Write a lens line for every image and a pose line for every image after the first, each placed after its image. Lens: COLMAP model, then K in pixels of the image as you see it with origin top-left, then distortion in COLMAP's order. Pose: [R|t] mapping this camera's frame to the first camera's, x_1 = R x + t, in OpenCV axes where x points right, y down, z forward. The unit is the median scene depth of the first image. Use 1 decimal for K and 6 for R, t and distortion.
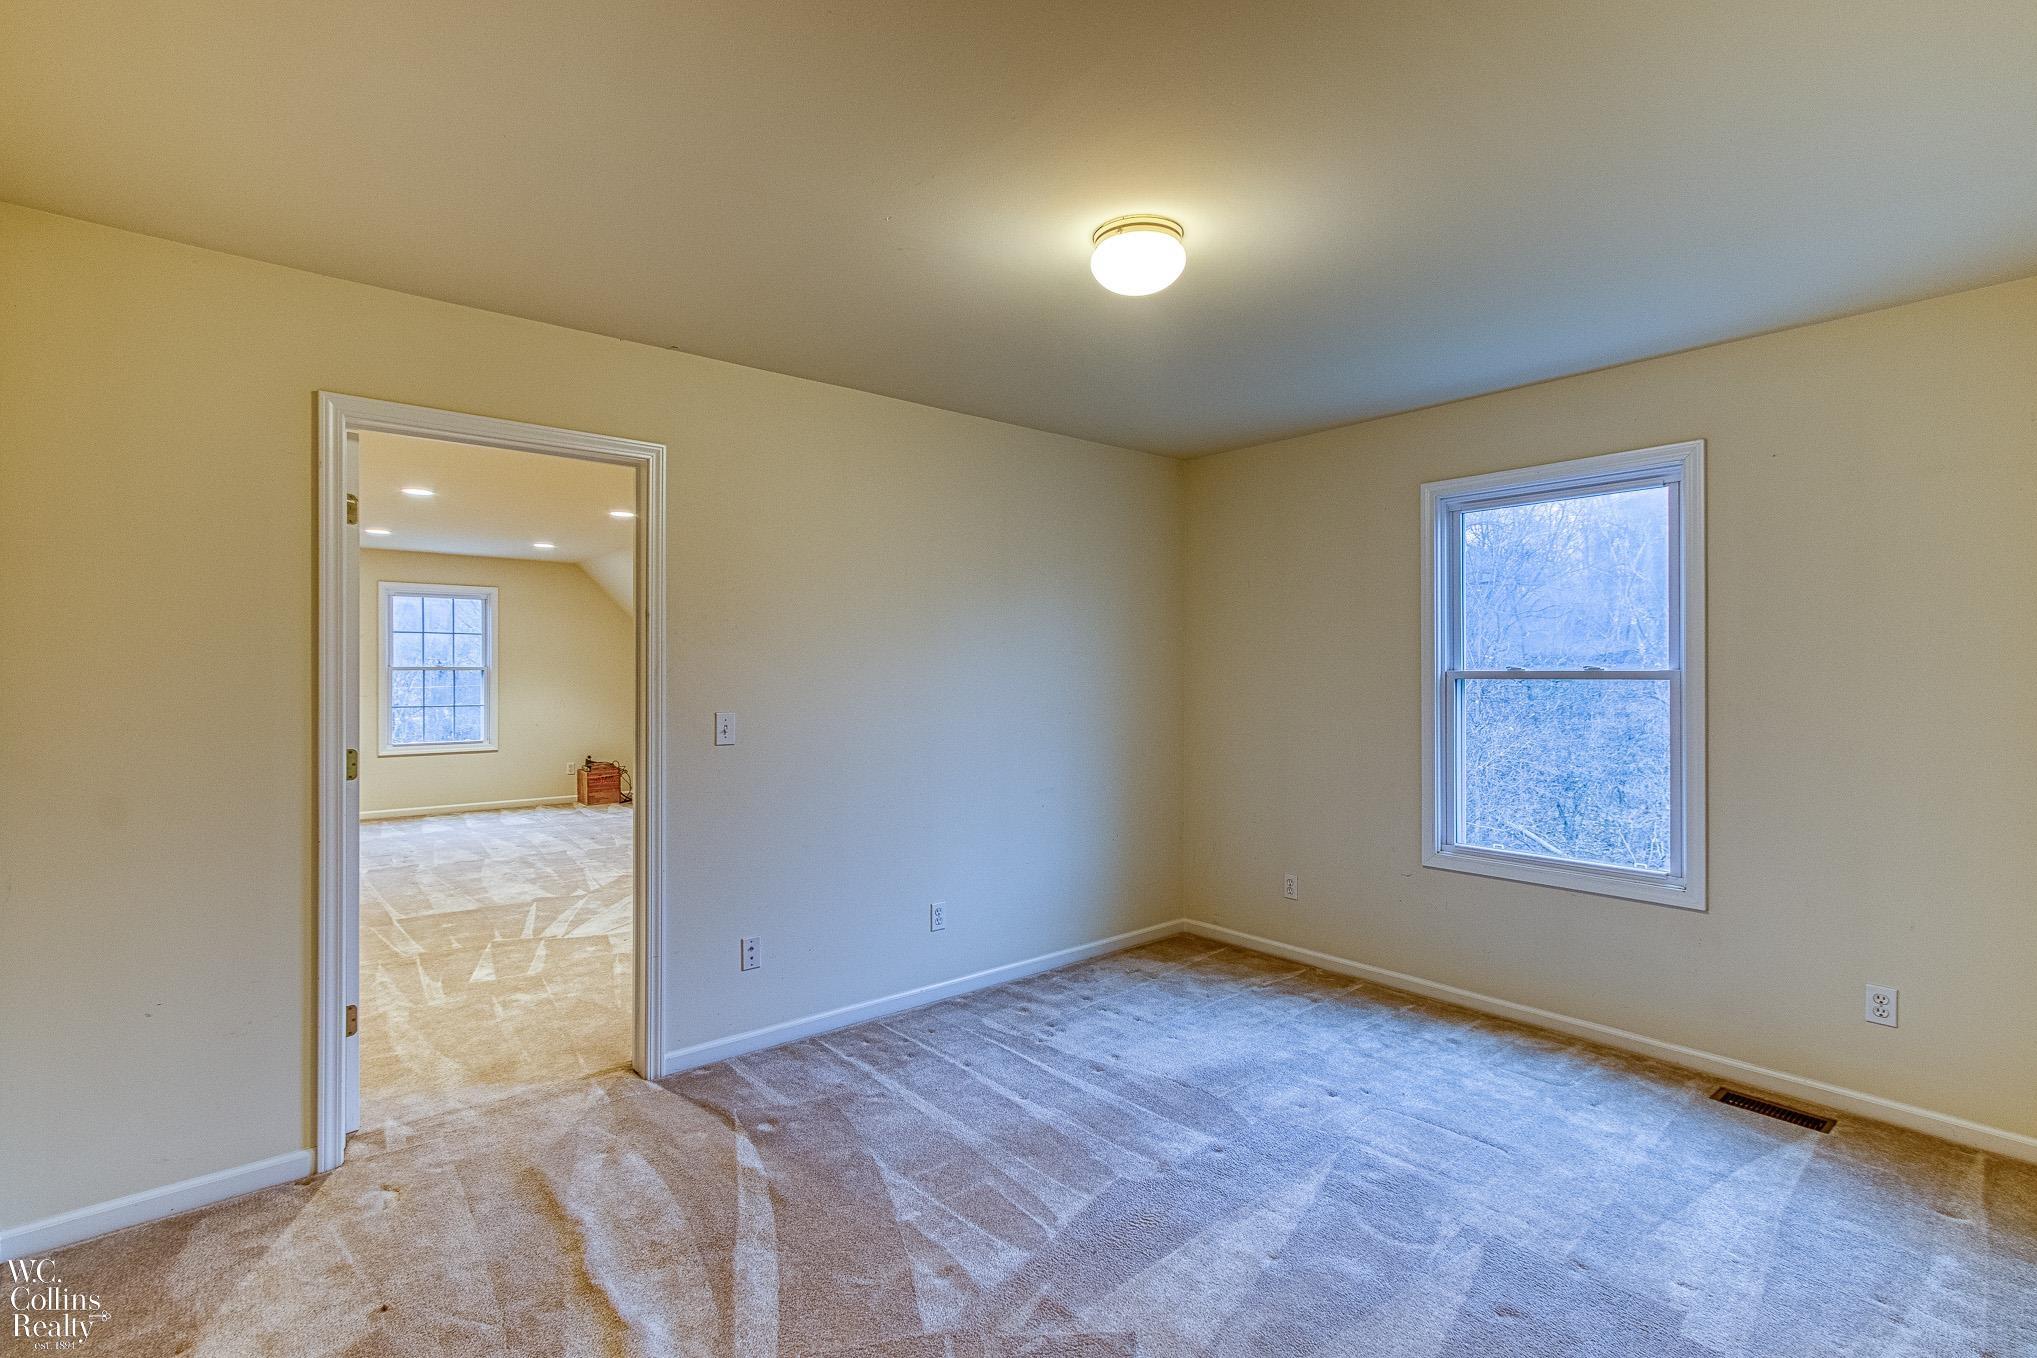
lens RADIAL K [[931.2, 0, 1016.1], [0, 931.2, 673.7], [0, 0, 1]] dist [-0.000869, 0.000459]
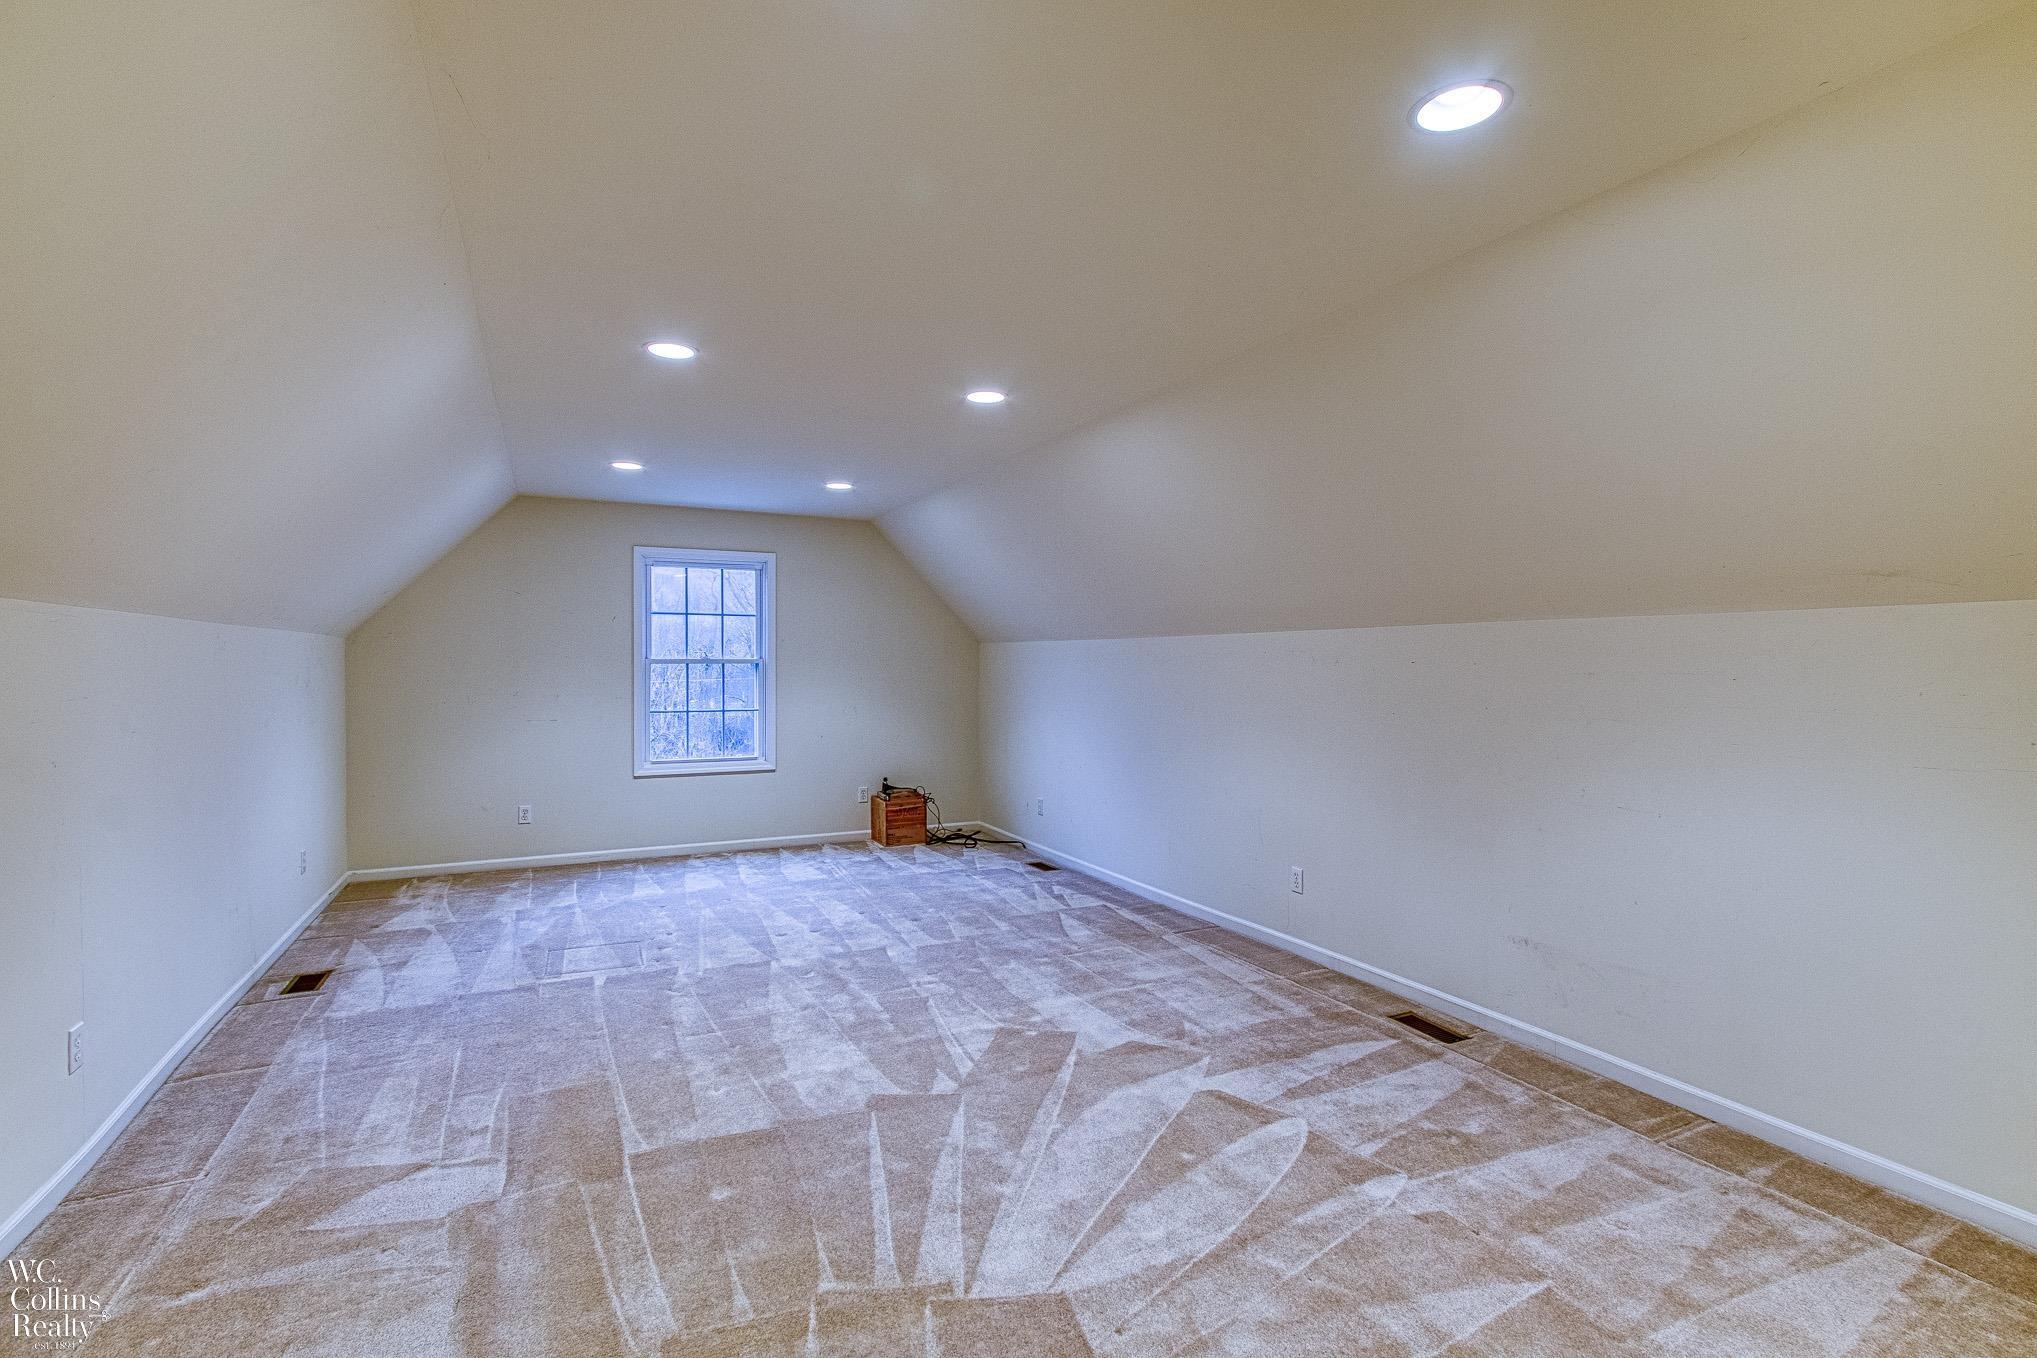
lens RADIAL K [[931.2, 0, 1016.7], [0, 931.2, 669.7], [0, 0, 1]] dist [-0.000869, 0.000459]
pose [[0.973110, 0.001585, -0.230337, -0.200943], [-0.000656, 0.999991, 0.004110, -0.001854], [0.230341, -0.003848, 0.973102, 0.324019]]
